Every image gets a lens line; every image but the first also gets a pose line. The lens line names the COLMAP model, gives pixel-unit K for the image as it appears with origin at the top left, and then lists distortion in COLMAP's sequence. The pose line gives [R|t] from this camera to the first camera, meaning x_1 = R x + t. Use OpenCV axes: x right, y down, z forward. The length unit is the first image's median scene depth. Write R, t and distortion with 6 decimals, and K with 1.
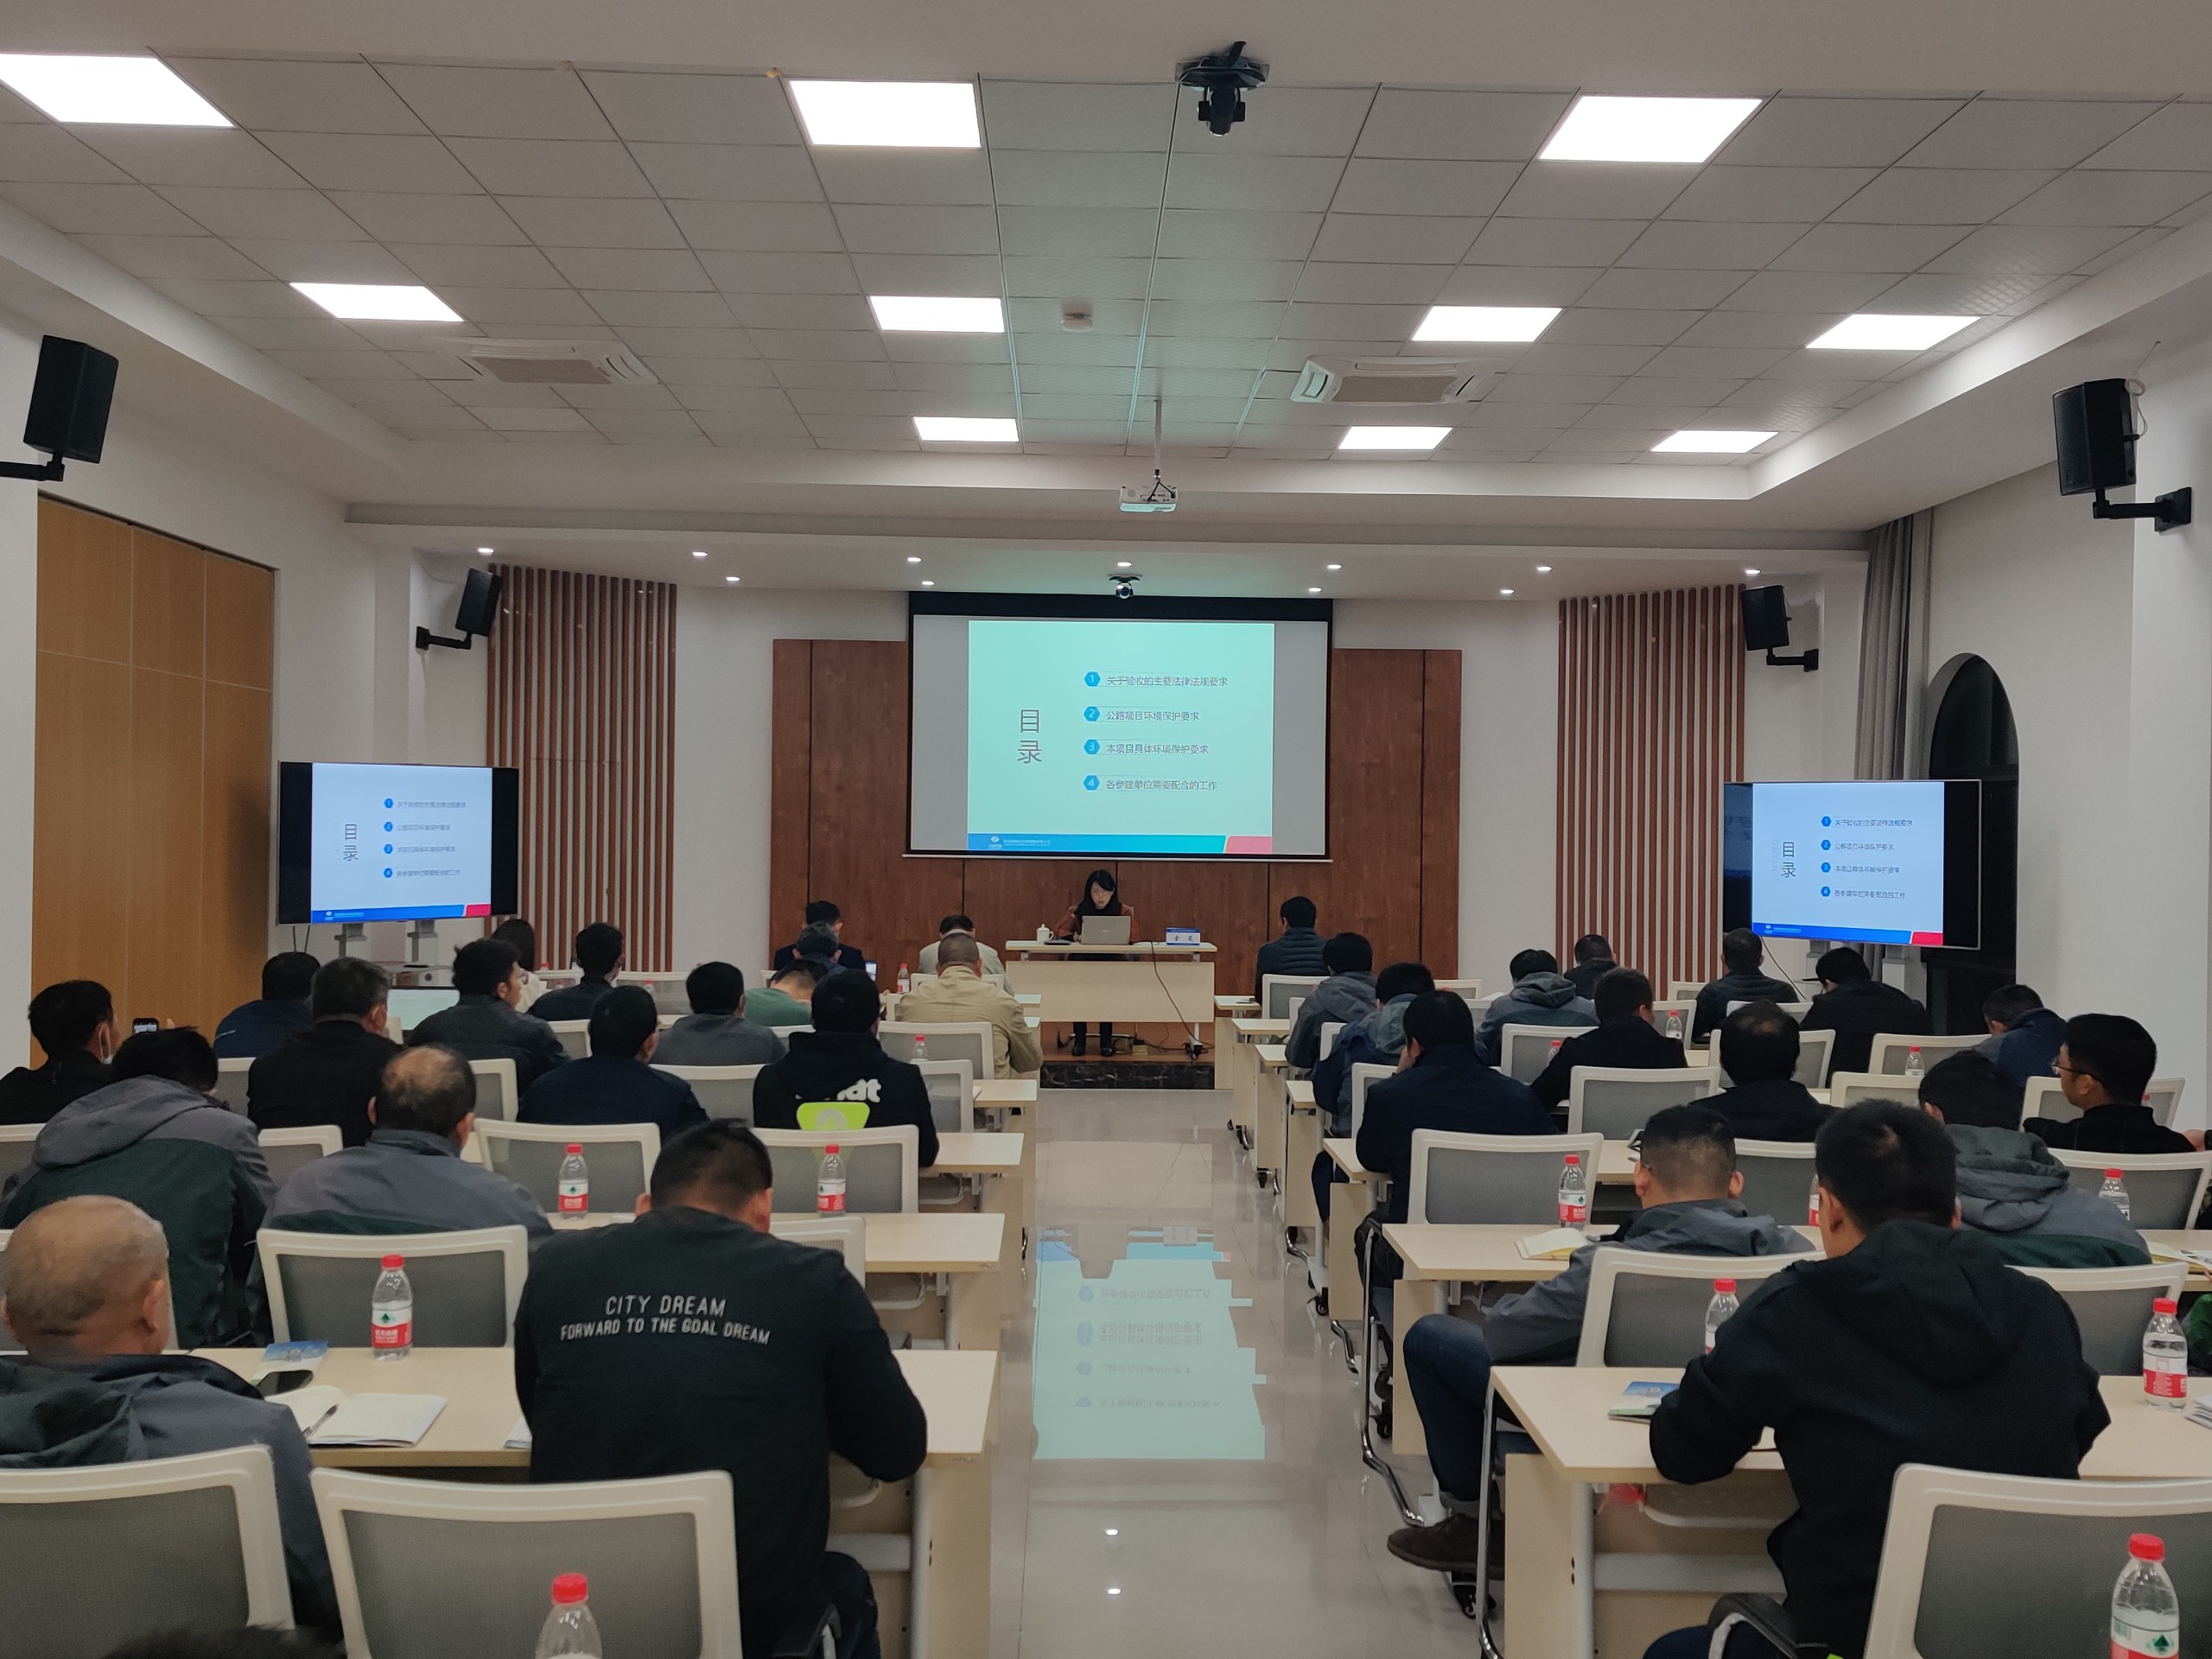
lens RADIAL K [[1979.4, 0, 1142.8], [0, 1979.4, 879.2], [0, 0, 1]] dist [0.033301, -0.011392]
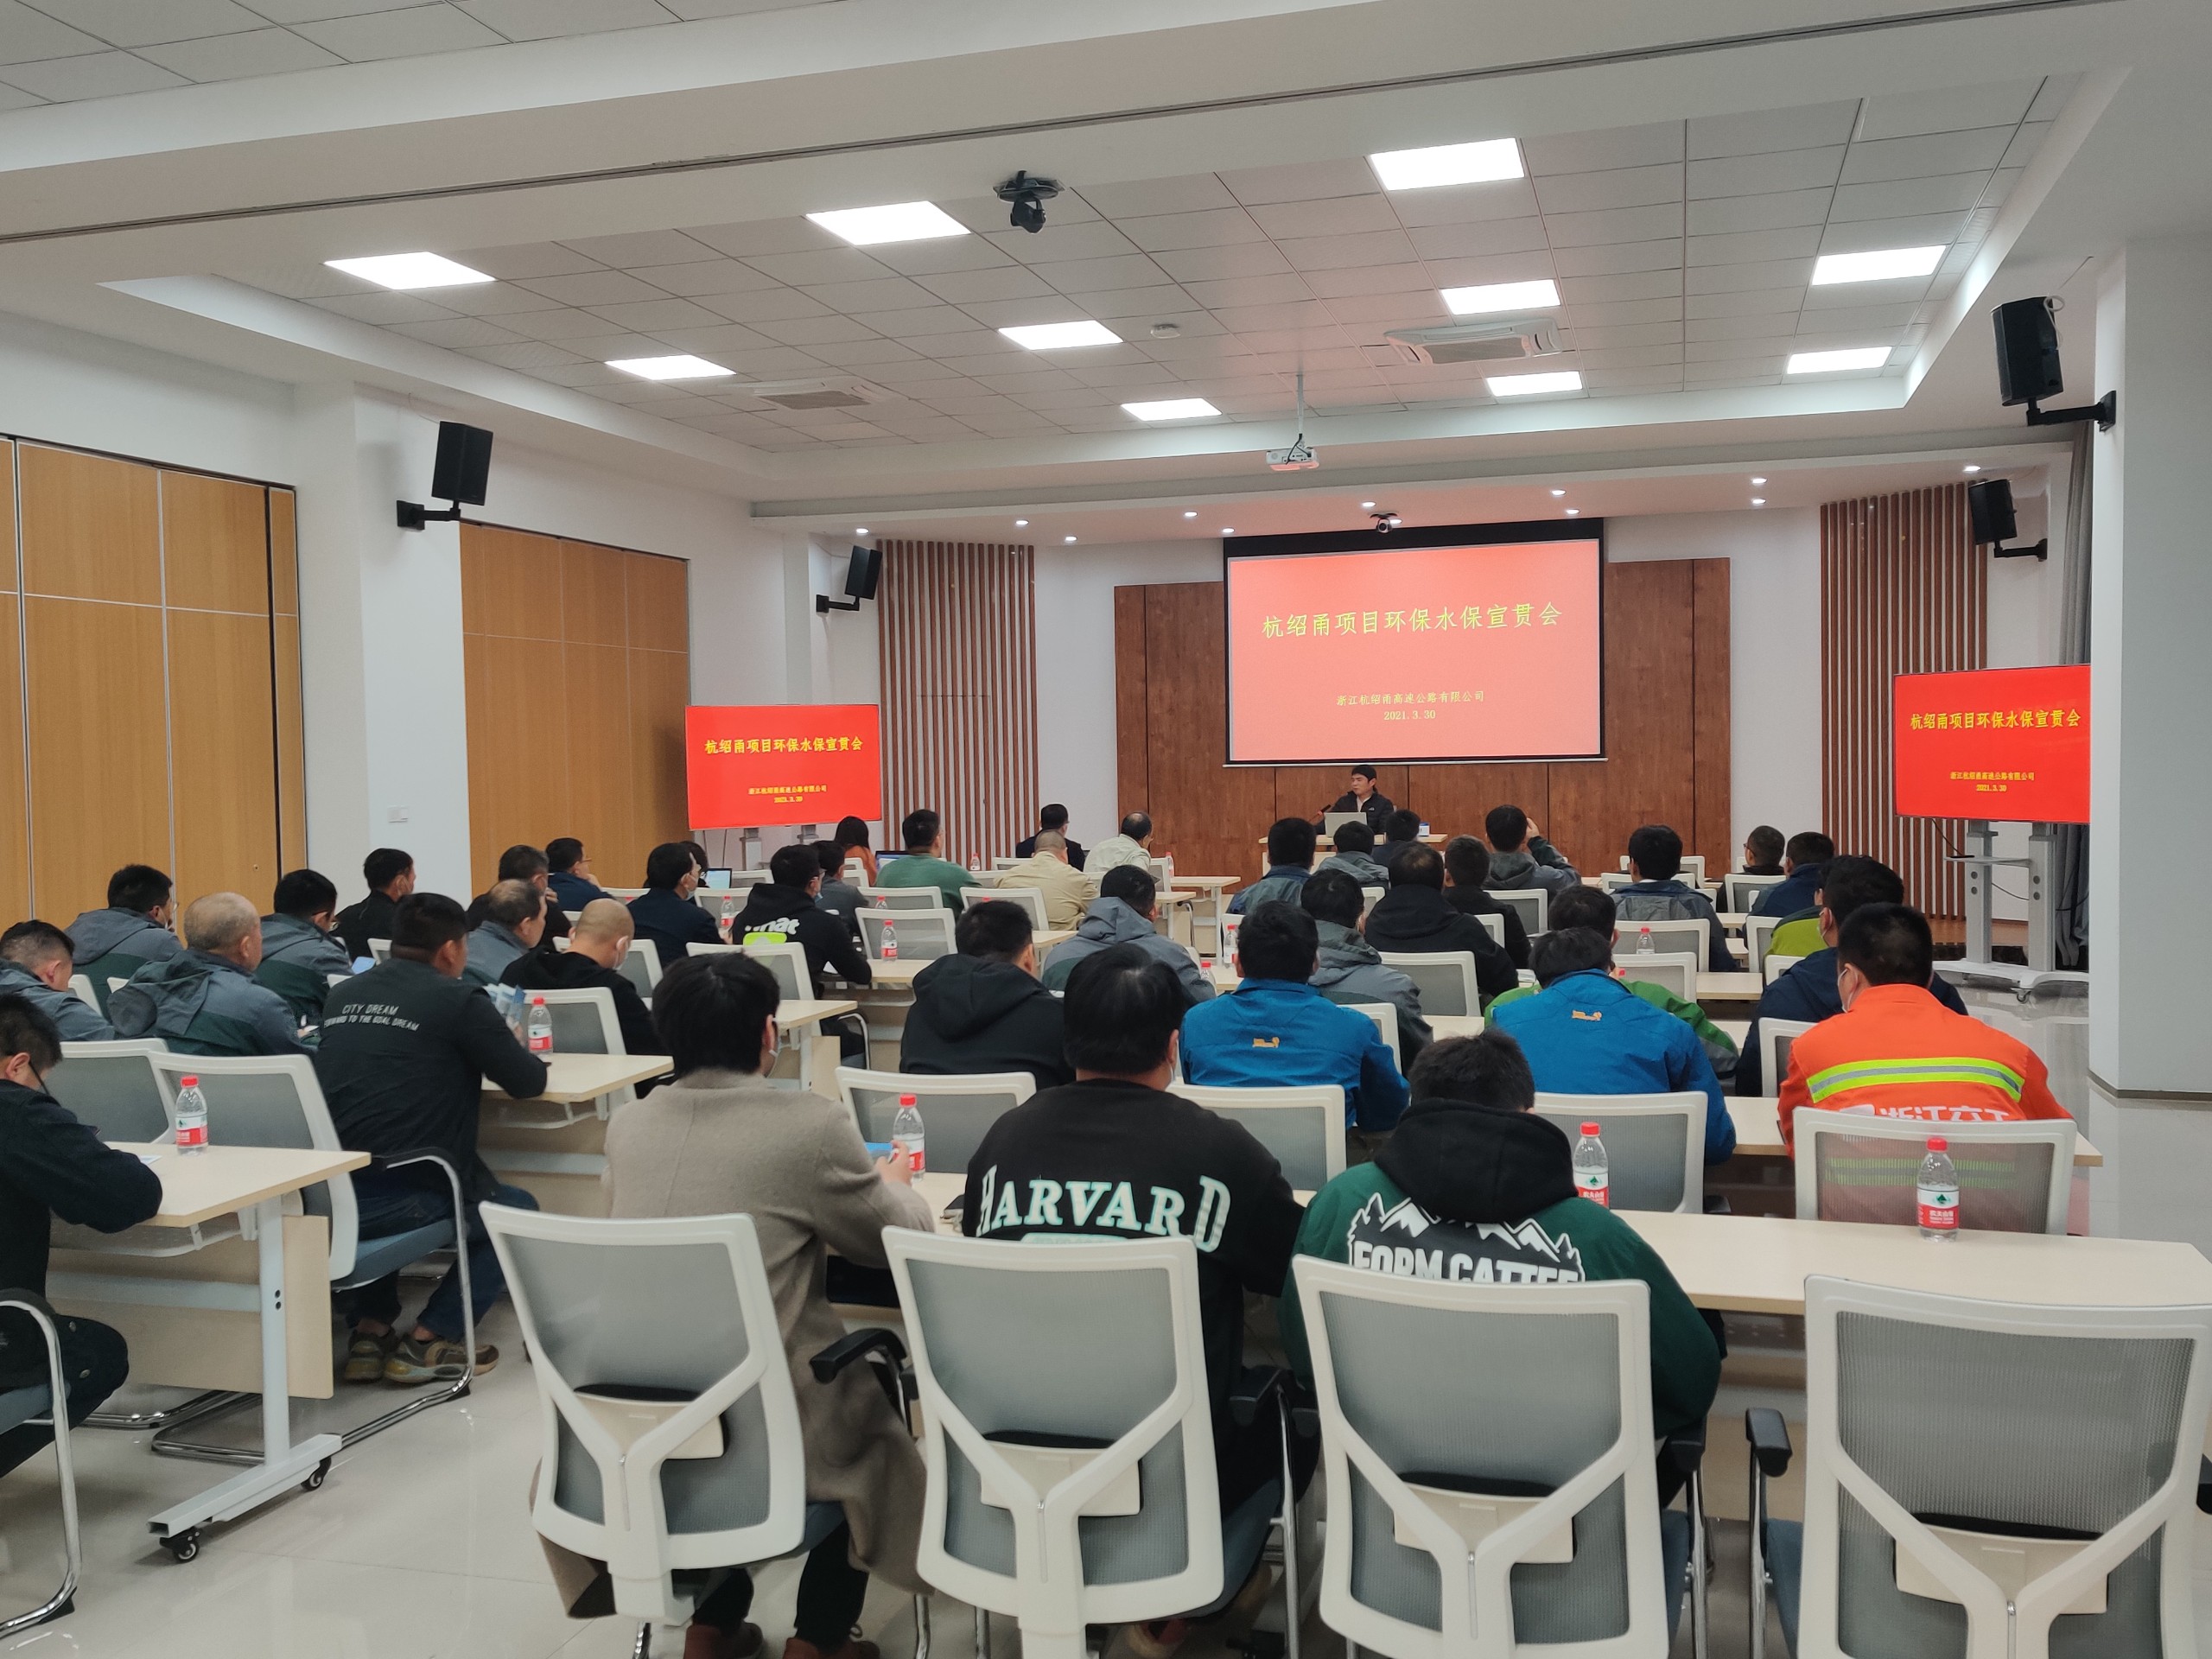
lens RADIAL K [[1912.9, 0, 1136.8], [0, 1912.9, 831.5], [0, 0, 1]] dist [0.033733, -0.007073]
pose [[0.951443, -0.017565, -0.307323, 0.235189], [0.024047, 0.999561, 0.017316, 0.008041], [0.306884, -0.023865, 0.951448, -0.115288]]
